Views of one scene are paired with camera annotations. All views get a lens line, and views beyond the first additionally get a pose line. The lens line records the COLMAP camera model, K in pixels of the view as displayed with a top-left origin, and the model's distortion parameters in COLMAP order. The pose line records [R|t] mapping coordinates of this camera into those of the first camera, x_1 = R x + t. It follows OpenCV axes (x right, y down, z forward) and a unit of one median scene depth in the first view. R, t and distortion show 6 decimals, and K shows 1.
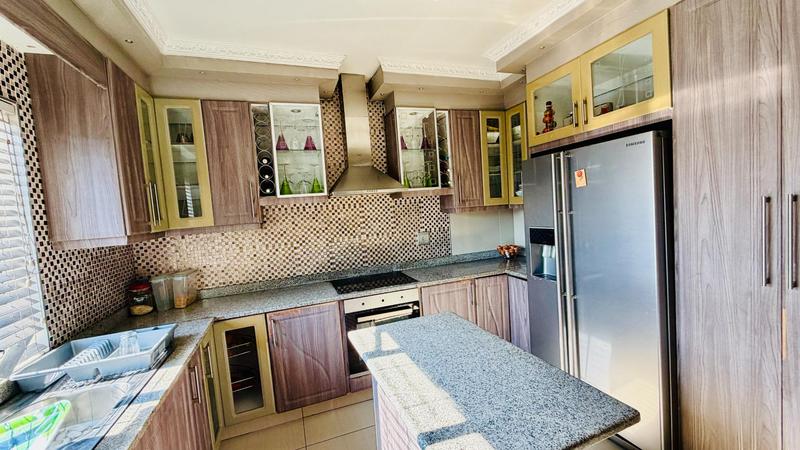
lens RADIAL K [[319.3, 0, 397.8], [0, 319.3, 224.9], [0, 0, 1]] dist [0.000221, -0.000533]
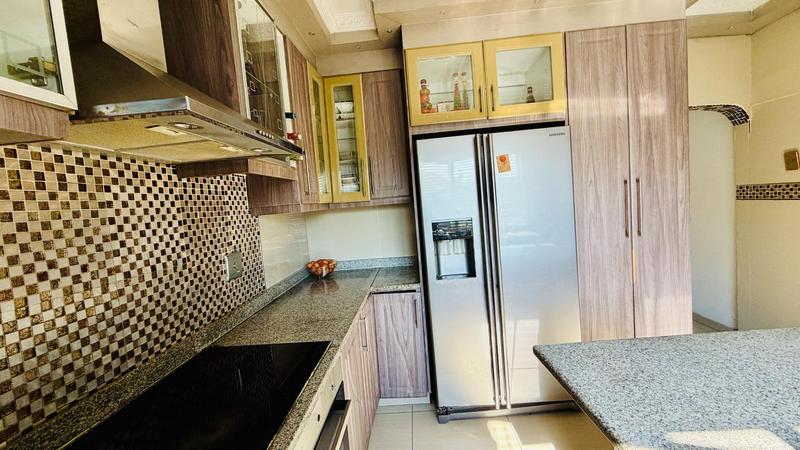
lens RADIAL K [[319.3, 0, 399.9], [0, 319.3, 224.7], [0, 0, 1]] dist [0.000221, -0.000533]
pose [[0.384885, -0.024951, 0.922627, -0.366167], [0.105898, 0.994227, -0.017290, 0.020080], [-0.916869, 0.104359, 0.385305, 0.744848]]
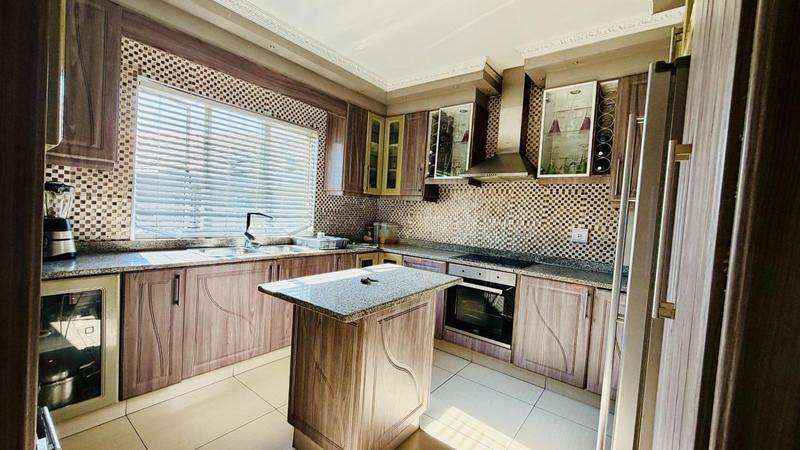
lens RADIAL K [[319.3, 0, 398.1], [0, 319.3, 225.2], [0, 0, 1]] dist [0.000221, -0.000533]
pose [[0.522481, 0.140410, -0.841010, 0.715724], [-0.150171, 0.986083, 0.071337, 0.035977], [0.839323, 0.089023, 0.536295, 0.165102]]
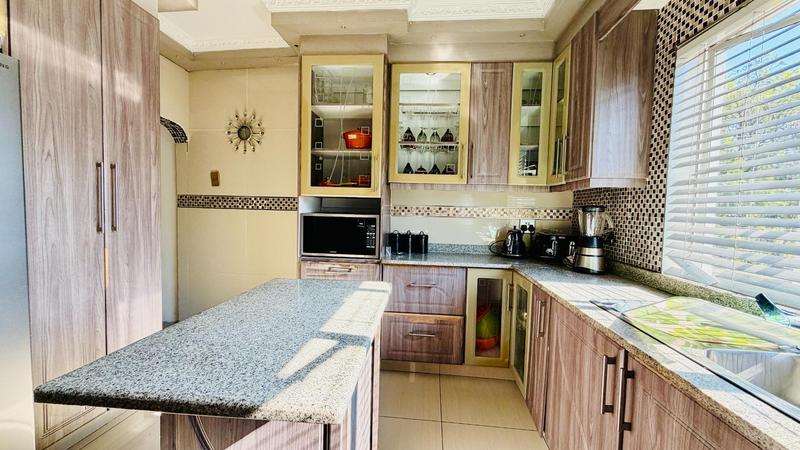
lens RADIAL K [[319.3, 0, 399.3], [0, 319.3, 224.9], [0, 0, 1]] dist [0.000221, -0.000533]
pose [[-0.896341, 0.024325, 0.442697, -0.249716], [0.061515, 0.995660, 0.069843, 0.075381], [-0.439077, 0.089835, -0.893947, 0.851087]]
